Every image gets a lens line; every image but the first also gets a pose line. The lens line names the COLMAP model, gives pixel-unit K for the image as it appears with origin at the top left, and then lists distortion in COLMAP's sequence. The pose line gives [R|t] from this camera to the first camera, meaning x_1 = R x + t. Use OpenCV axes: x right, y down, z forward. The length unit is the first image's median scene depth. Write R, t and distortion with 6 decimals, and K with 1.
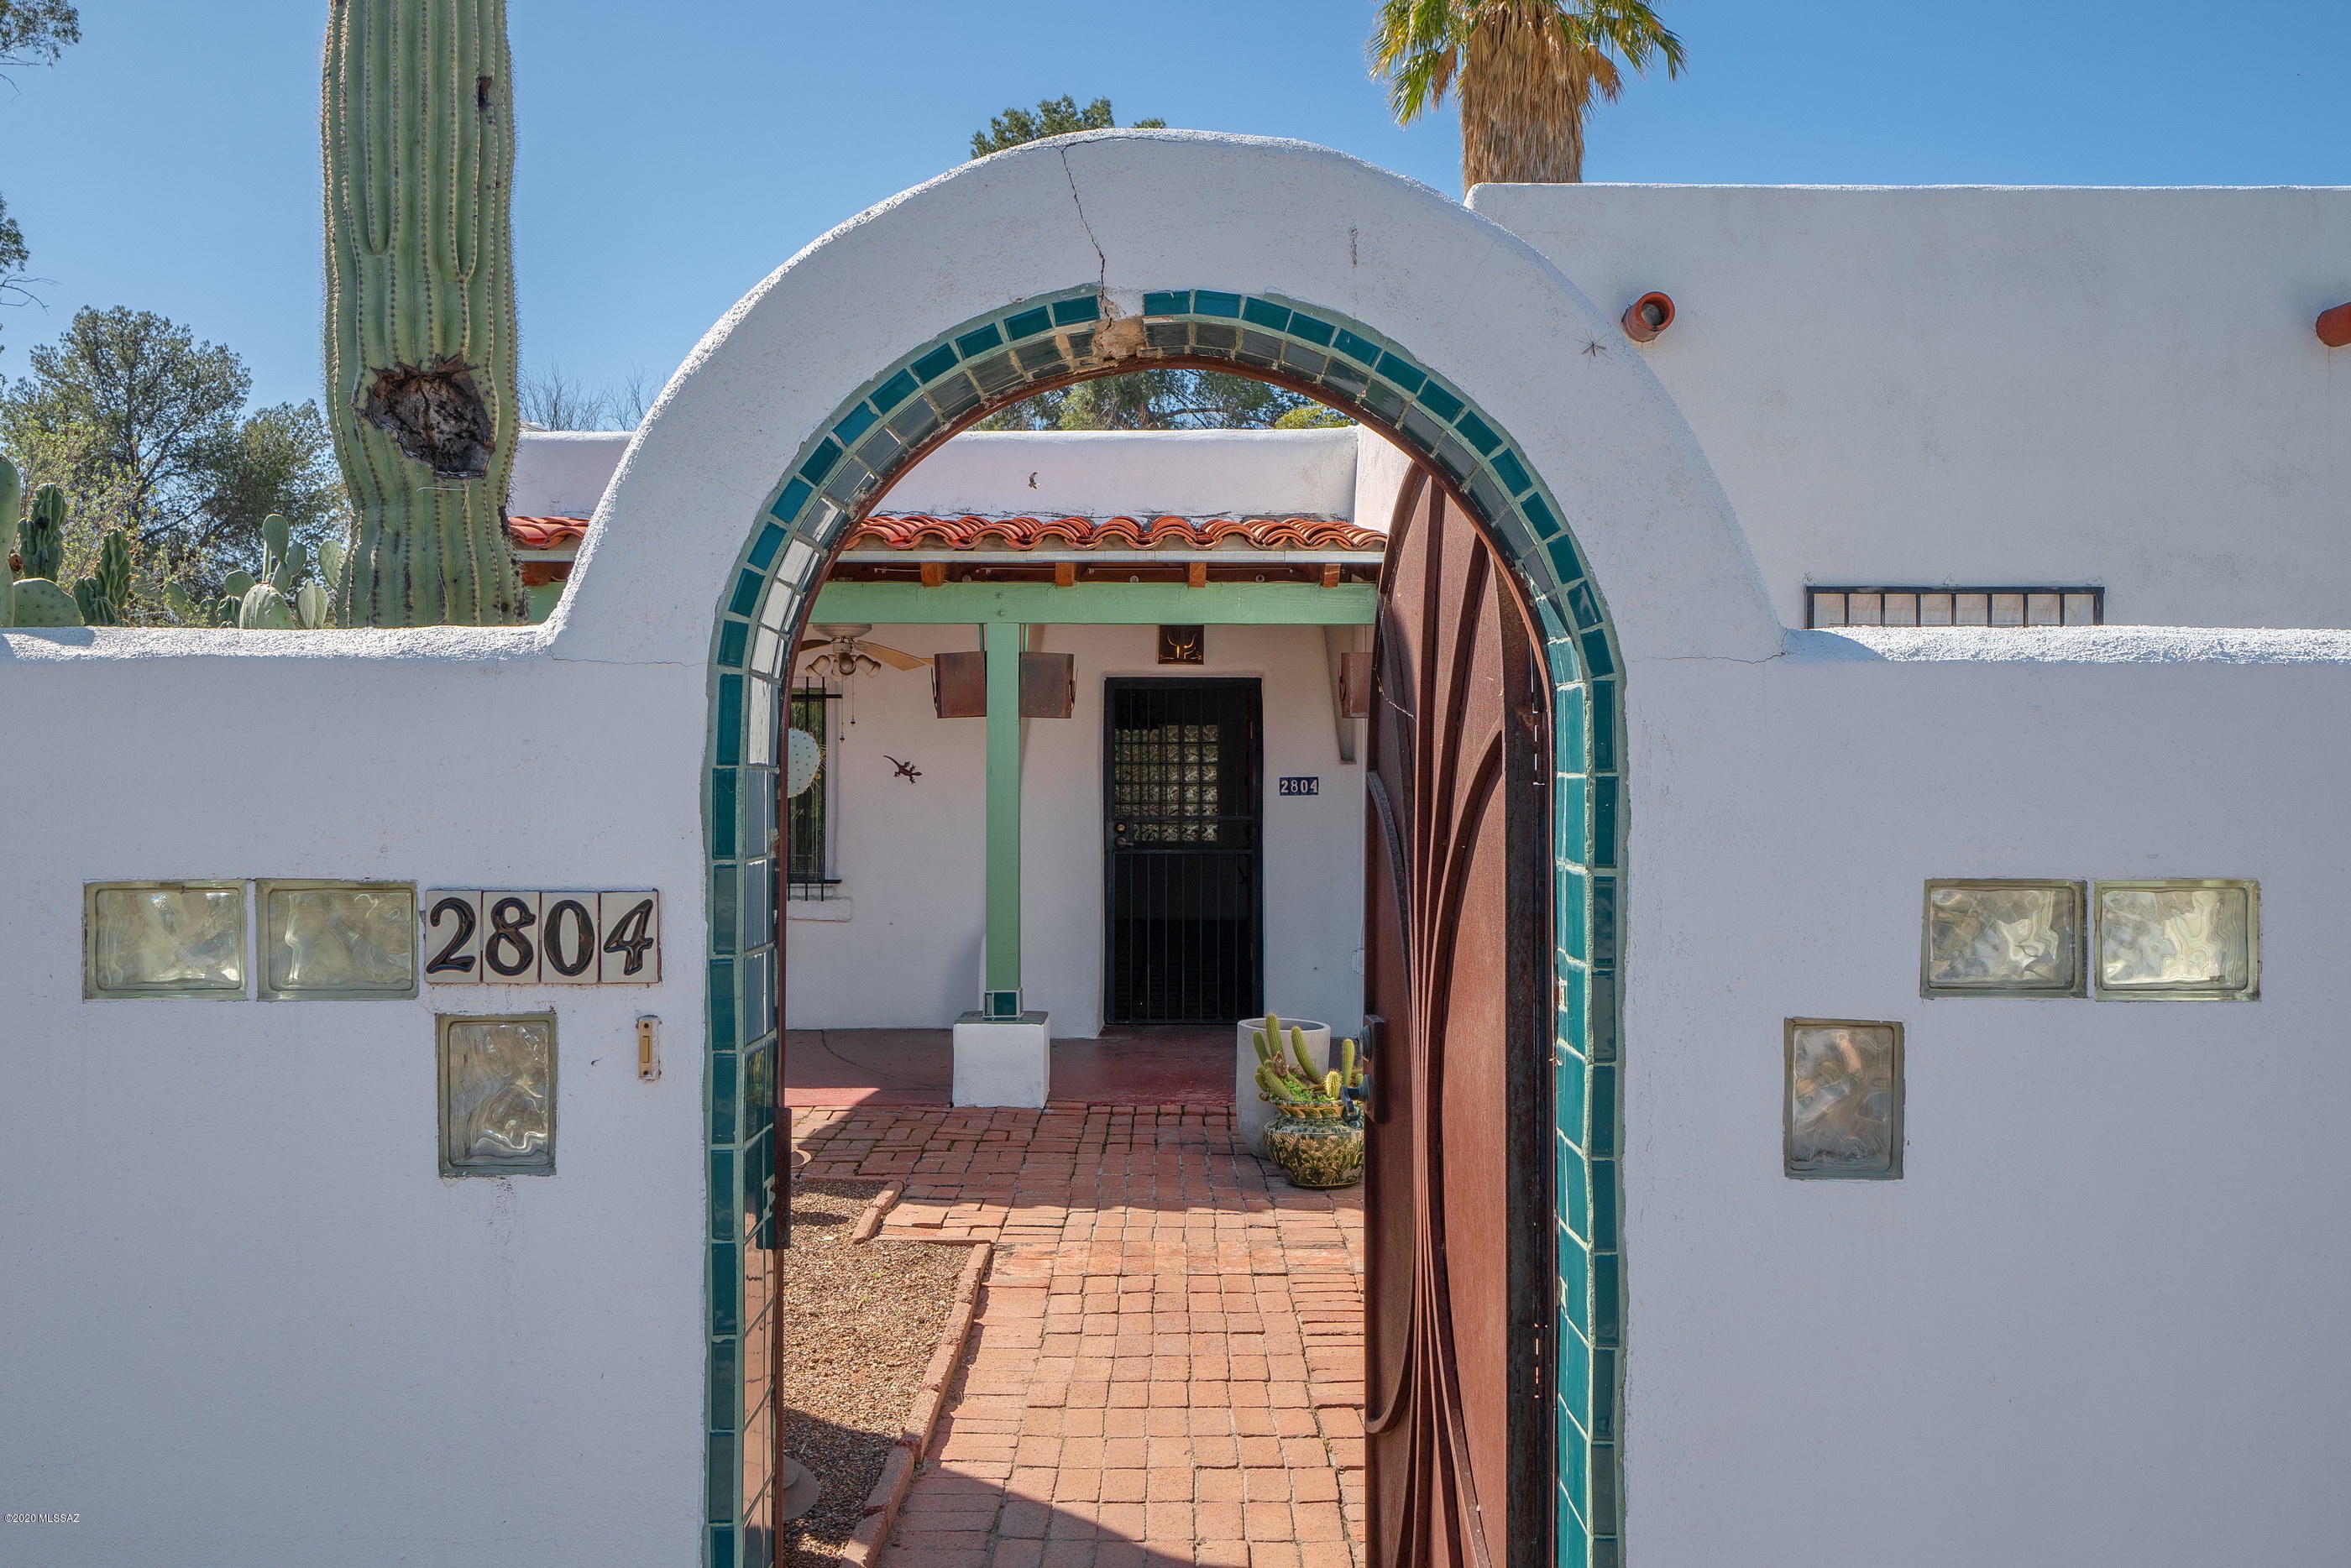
lens RADIAL K [[1955.6, 0, 1182.1], [0, 1955.6, 784.2], [0, 0, 1]] dist [0.013720, 0.002472]
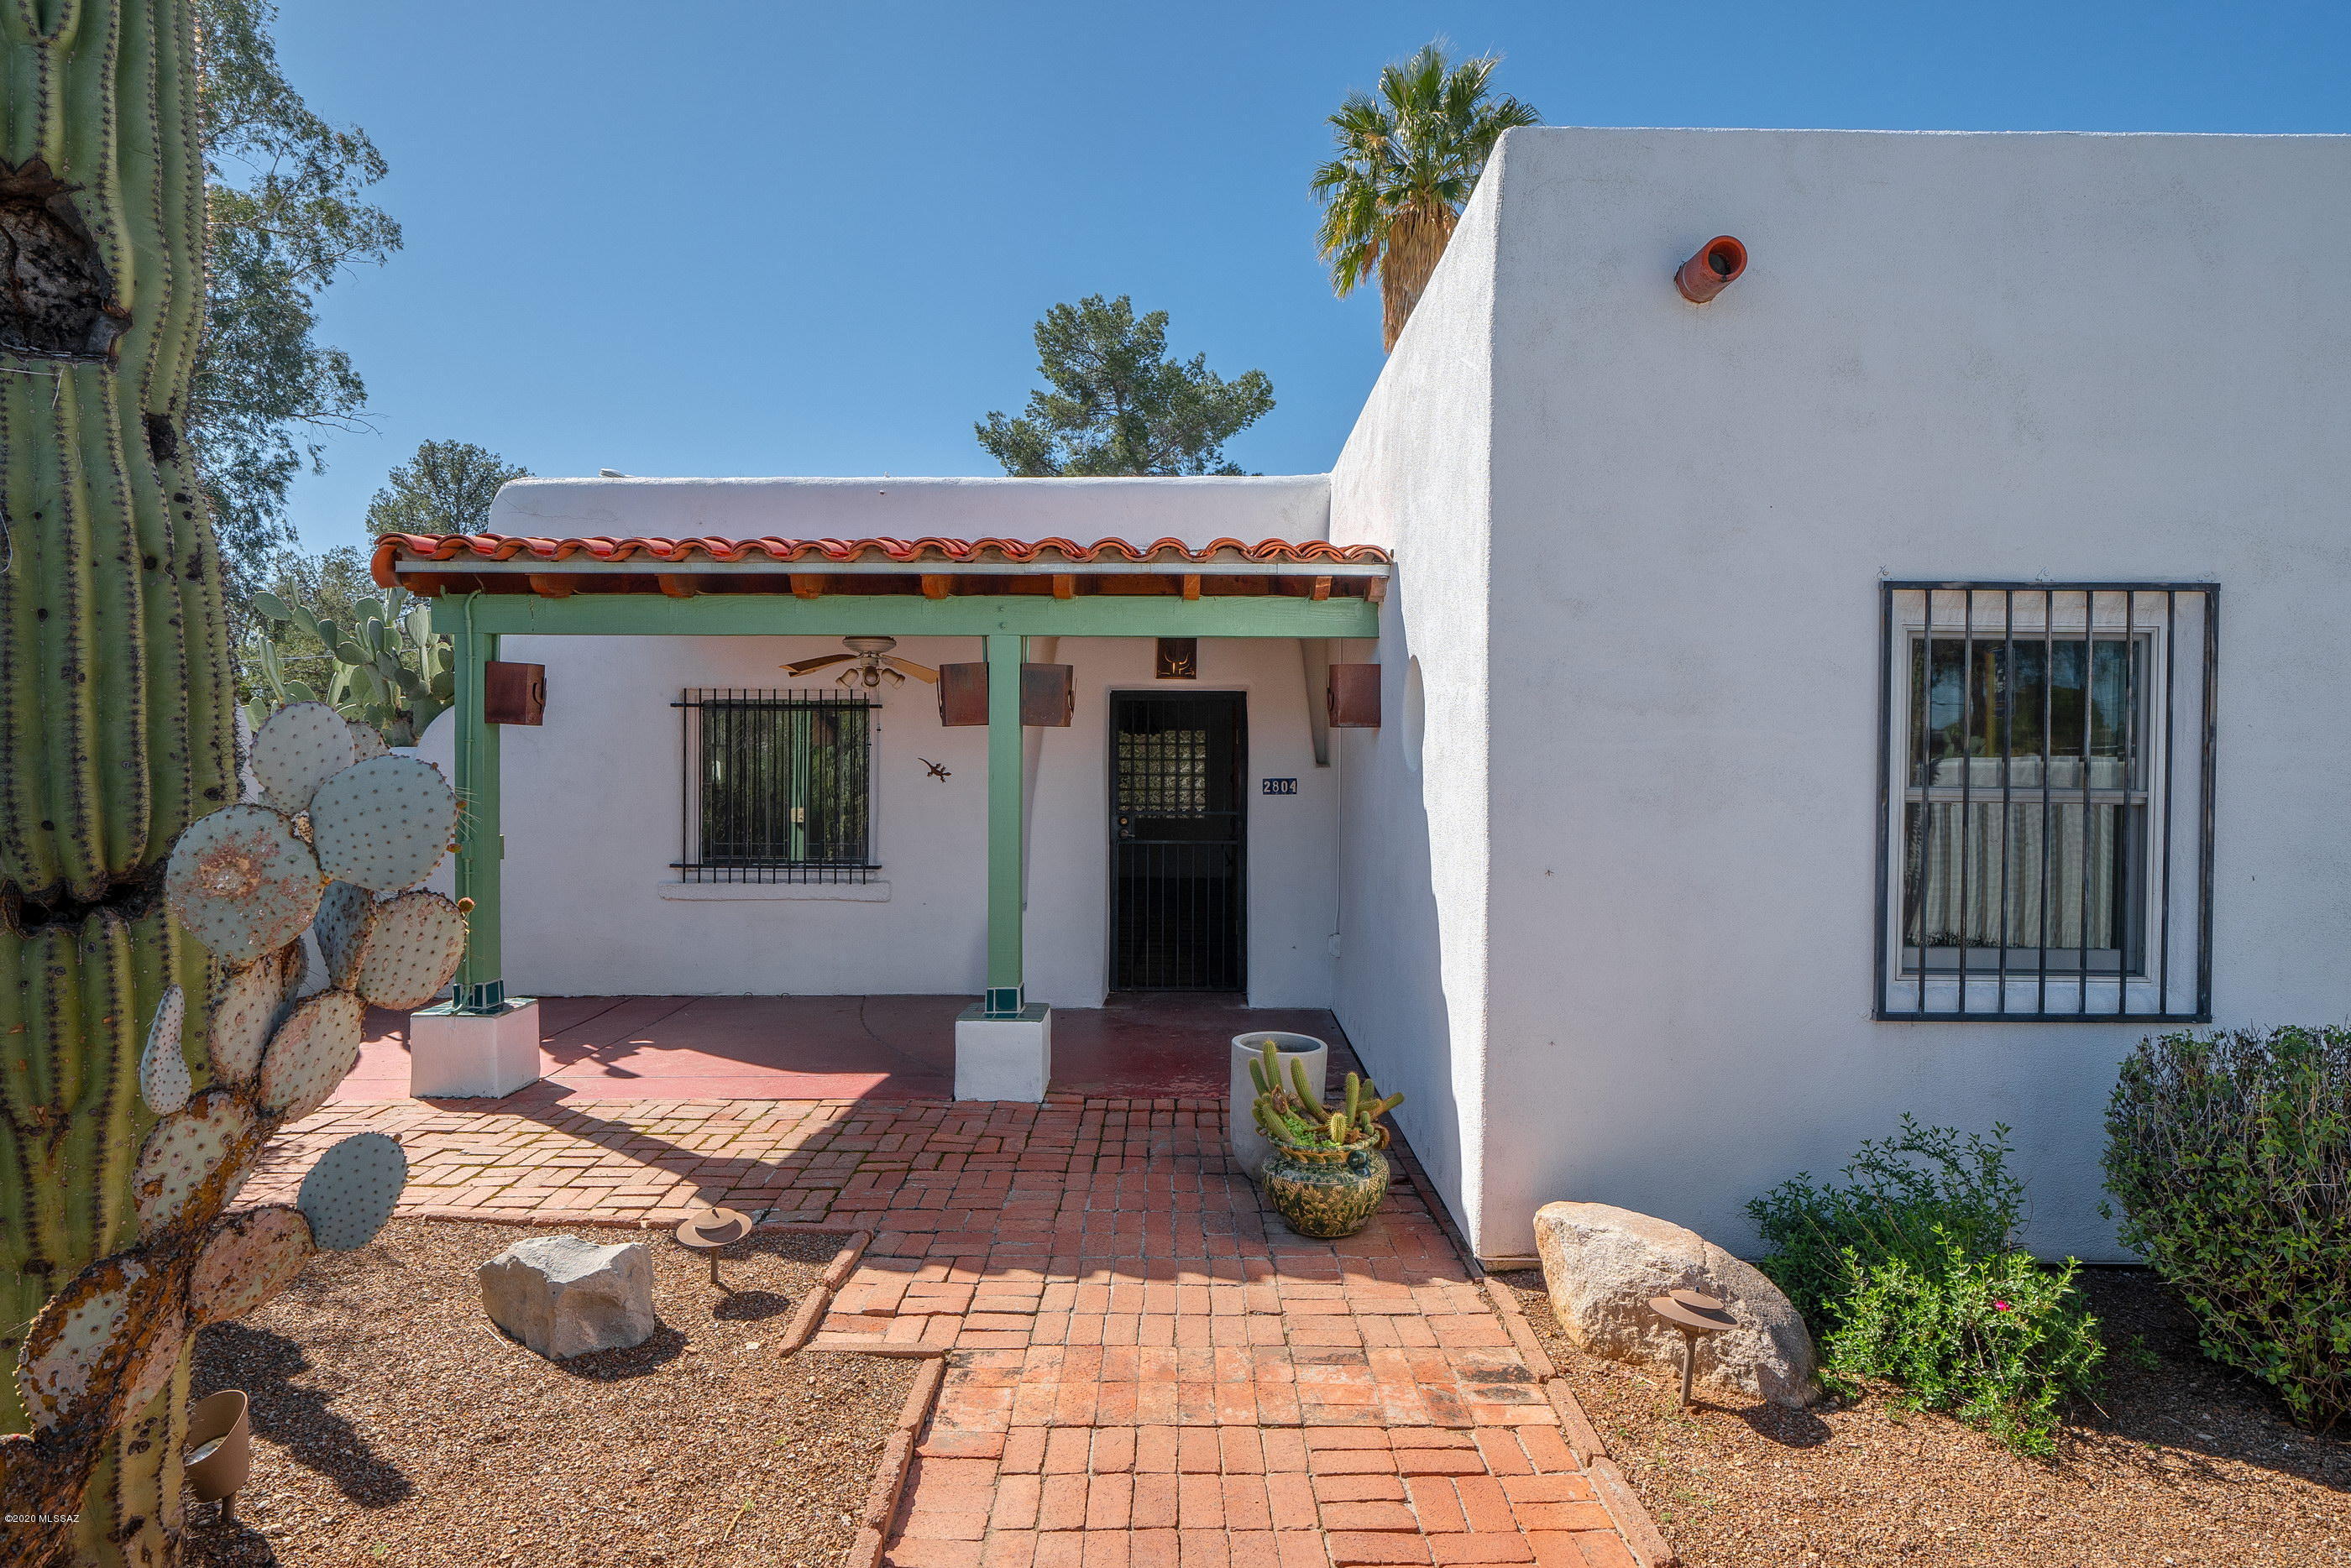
lens RADIAL K [[1205.7, 0, 1163.2], [0, 1205.7, 782.7], [0, 0, 1]] dist [-0.017477, 0.000889]
pose [[0.999904, 0.003337, -0.013445, 0.001726], [-0.003136, 0.999883, 0.014983, -0.013898], [0.013493, -0.014939, 0.999797, 0.363384]]
